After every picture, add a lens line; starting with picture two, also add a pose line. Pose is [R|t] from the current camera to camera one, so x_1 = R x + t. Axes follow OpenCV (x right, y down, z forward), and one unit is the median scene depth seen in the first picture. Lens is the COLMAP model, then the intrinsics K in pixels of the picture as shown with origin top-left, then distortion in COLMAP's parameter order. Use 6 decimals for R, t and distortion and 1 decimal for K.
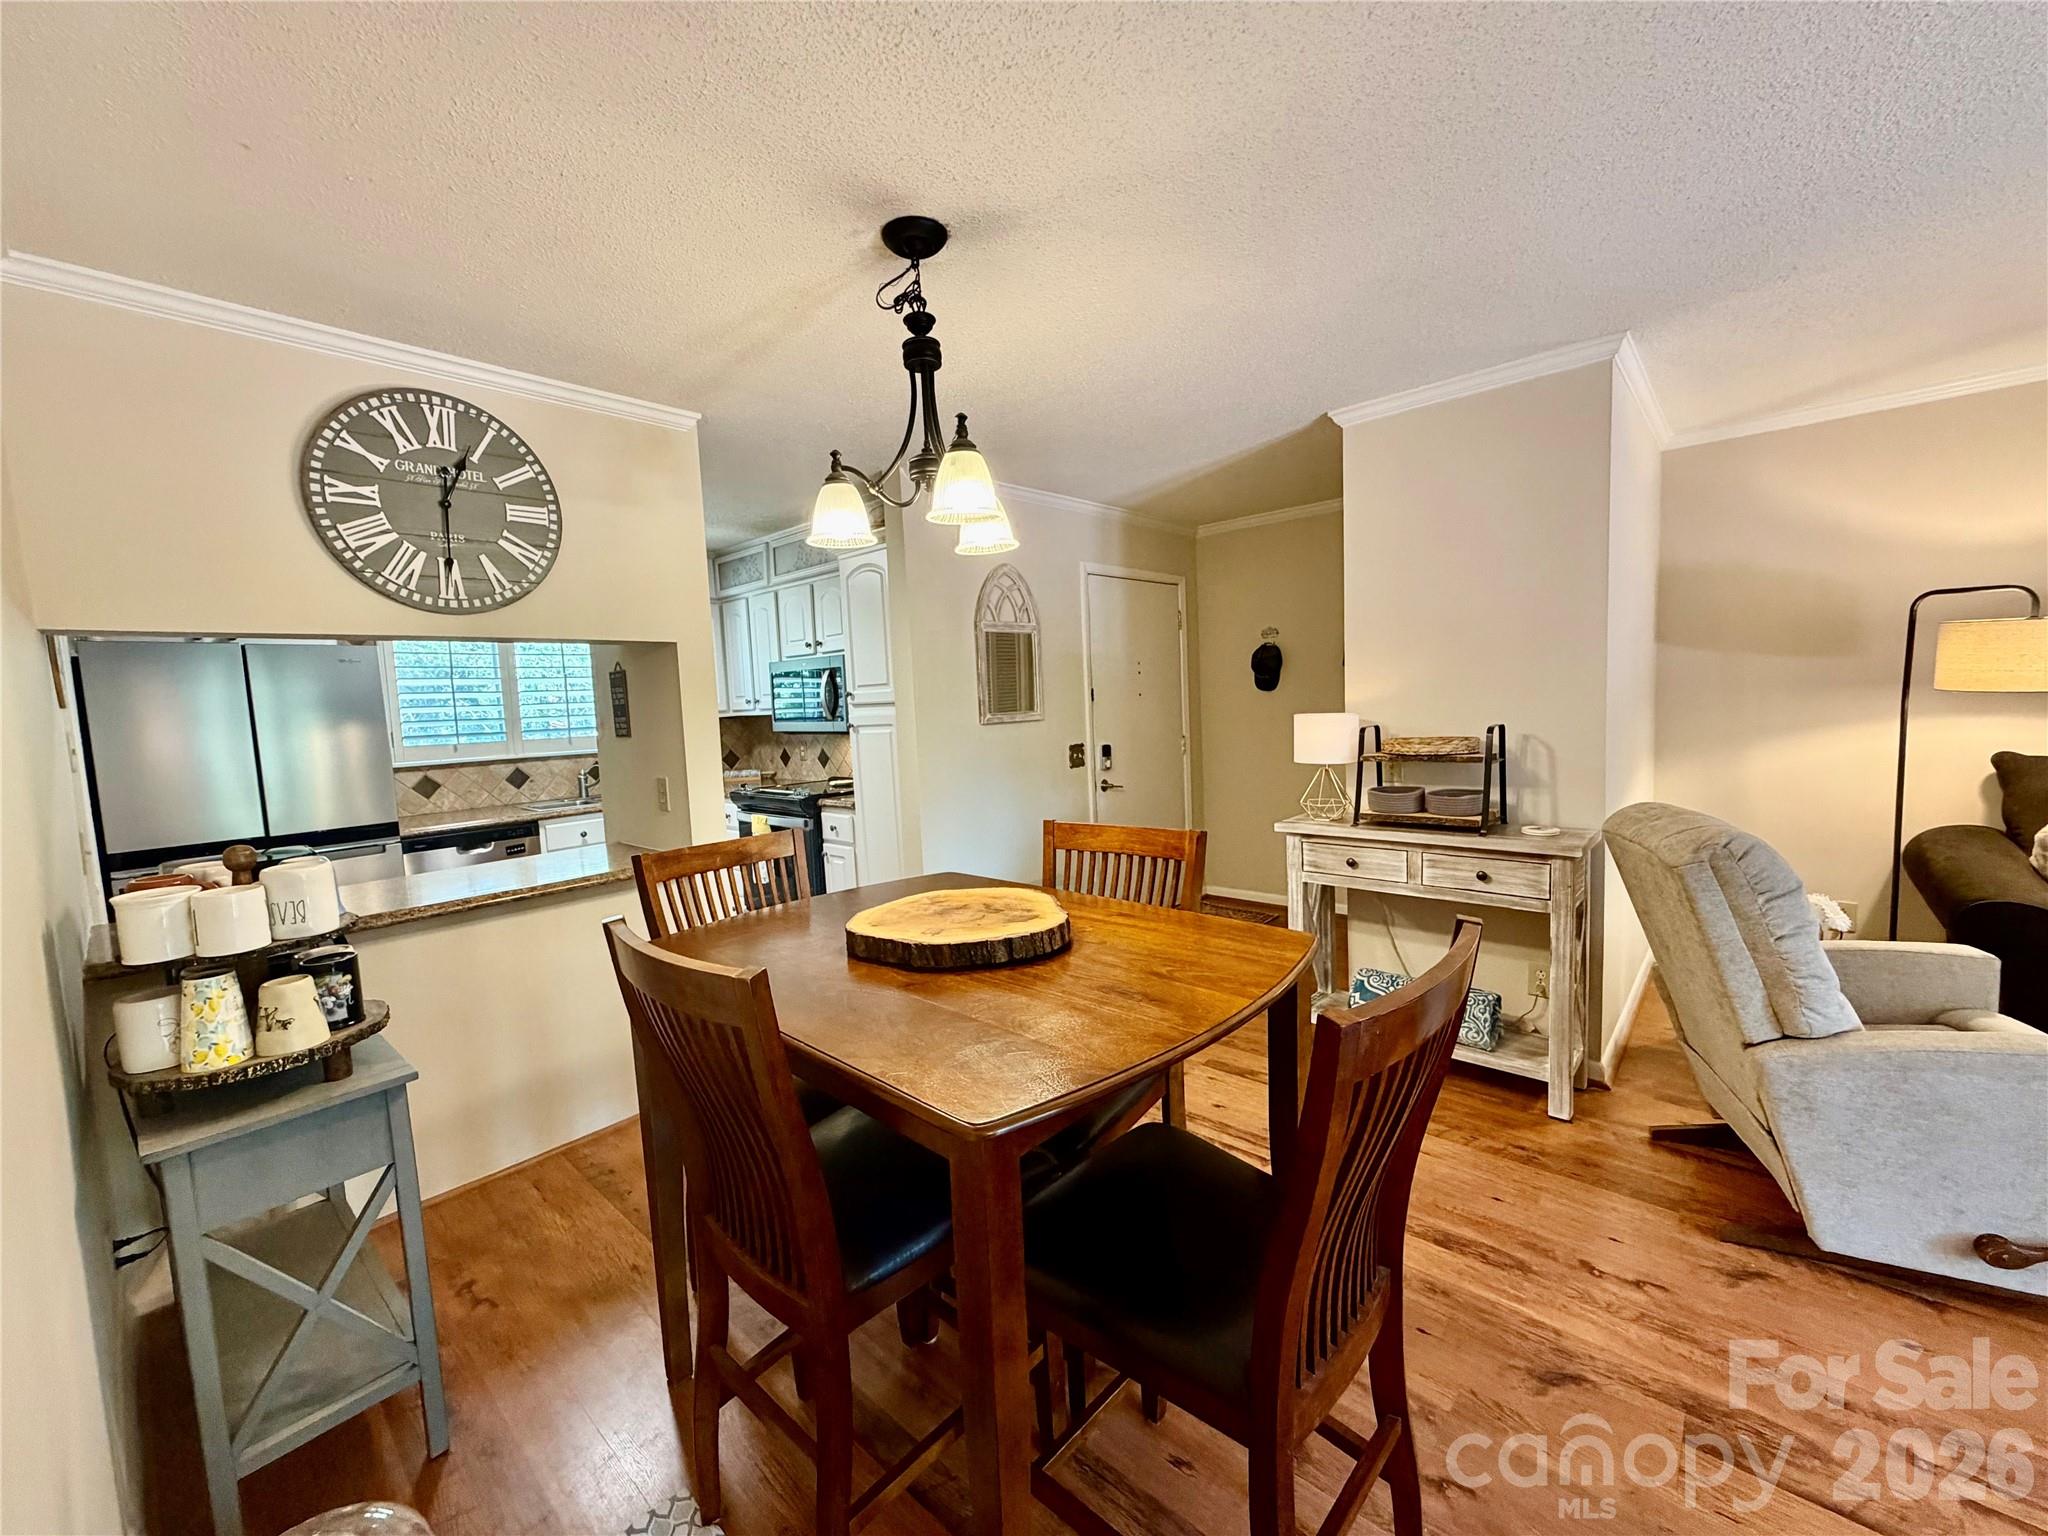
lens RADIAL K [[817.5, 0, 1022.5], [0, 817.5, 767.8], [0, 0, 1]] dist [-0.000233, 0.000507]
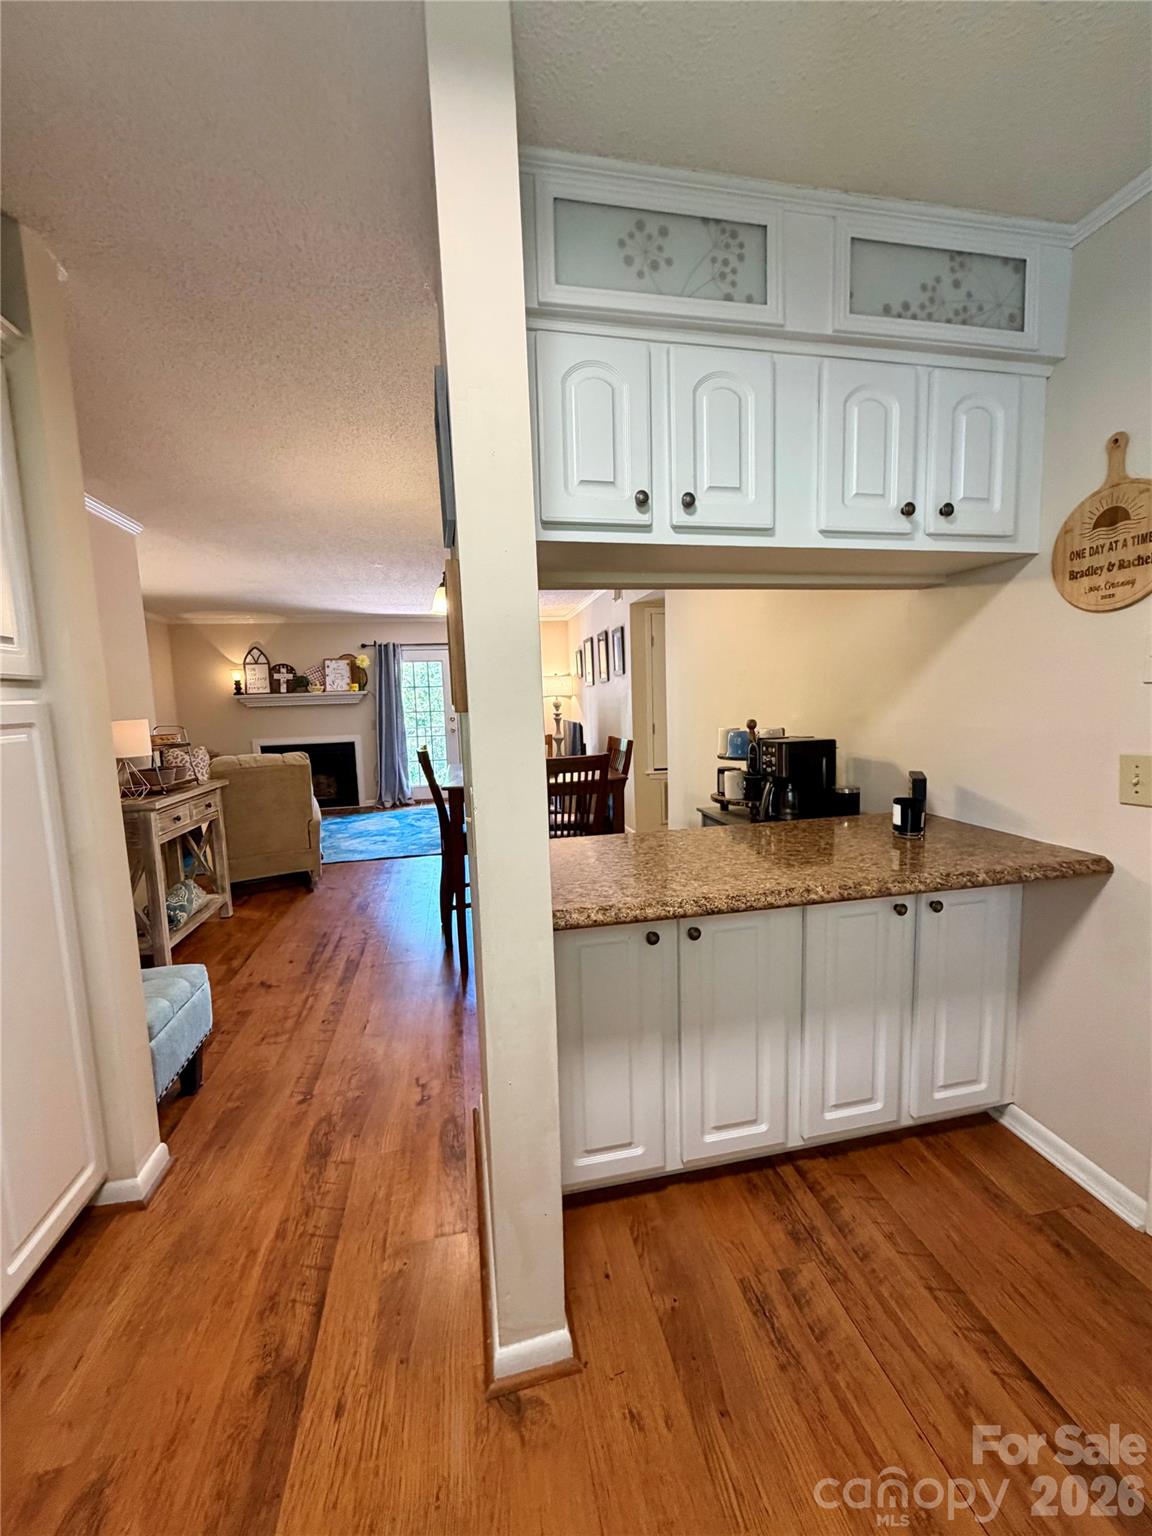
lens RADIAL K [[613.1, 0, 577.2], [0, 613.1, 764.0], [0, 0, 1]] dist [-0.000233, 0.000507]
pose [[-0.805864, 0.009253, 0.592028, -1.054636], [0.119571, 0.981821, 0.147414, -0.072769], [-0.579902, 0.189585, -0.792320, 1.819305]]
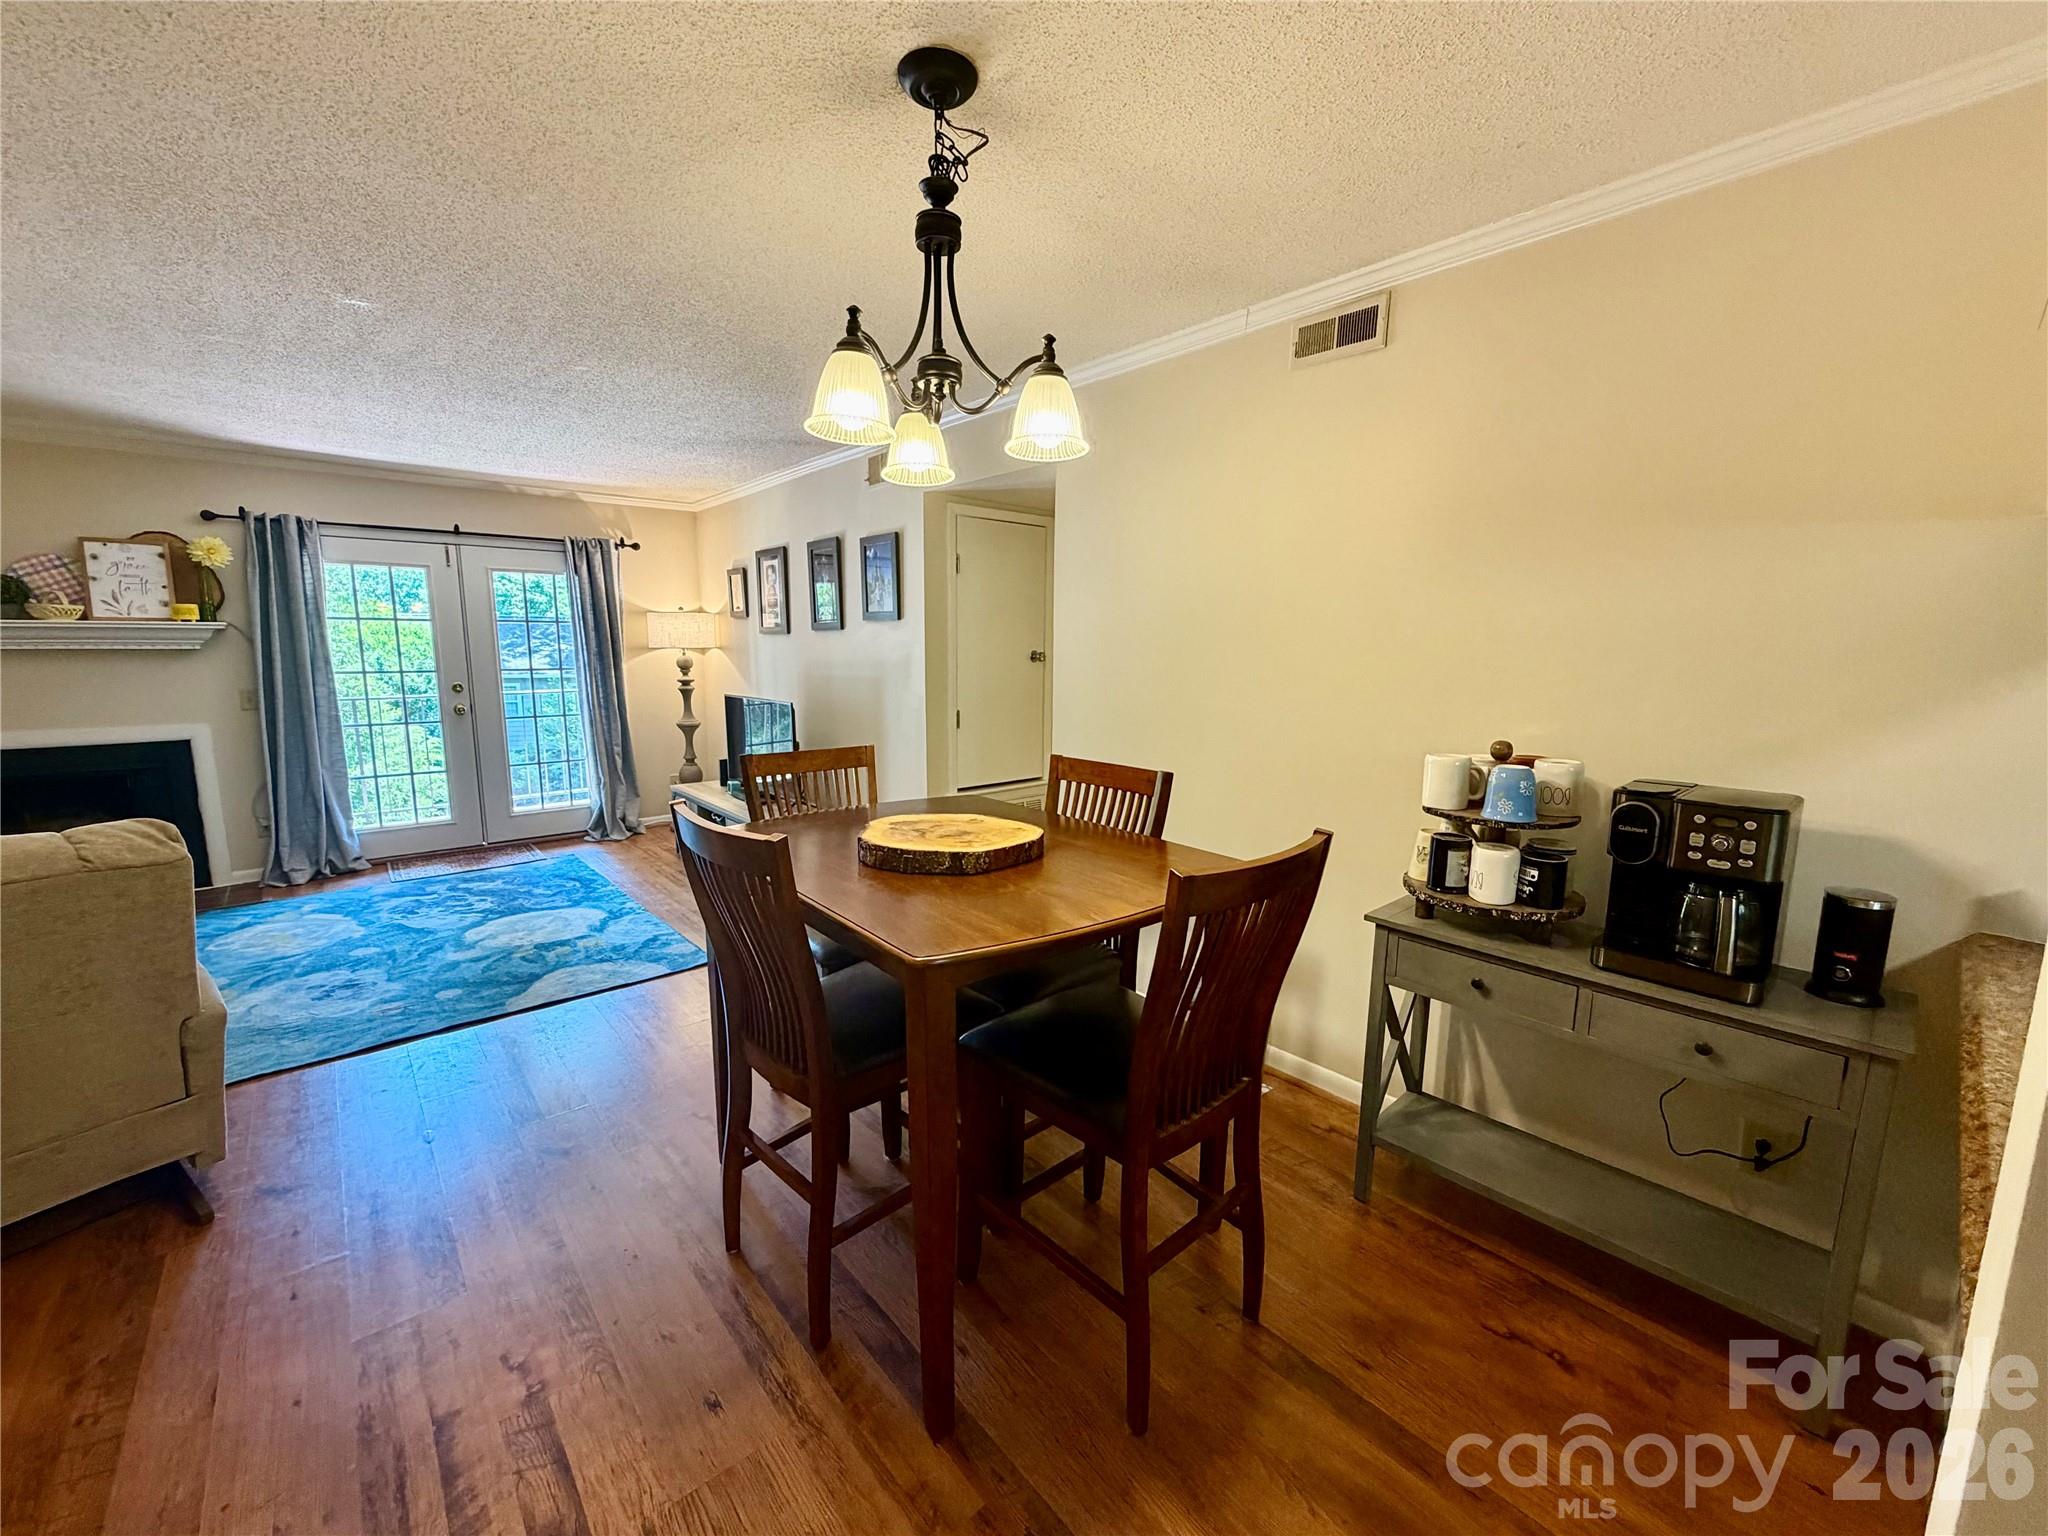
lens RADIAL K [[817.5, 0, 1018.5], [0, 817.5, 767.0], [0, 0, 1]] dist [-0.000233, 0.000507]
pose [[-0.992668, 0.021768, 0.118895, -0.227841], [0.048664, 0.972381, 0.228269, -0.125034], [-0.110642, 0.232382, -0.966311, 1.493611]]
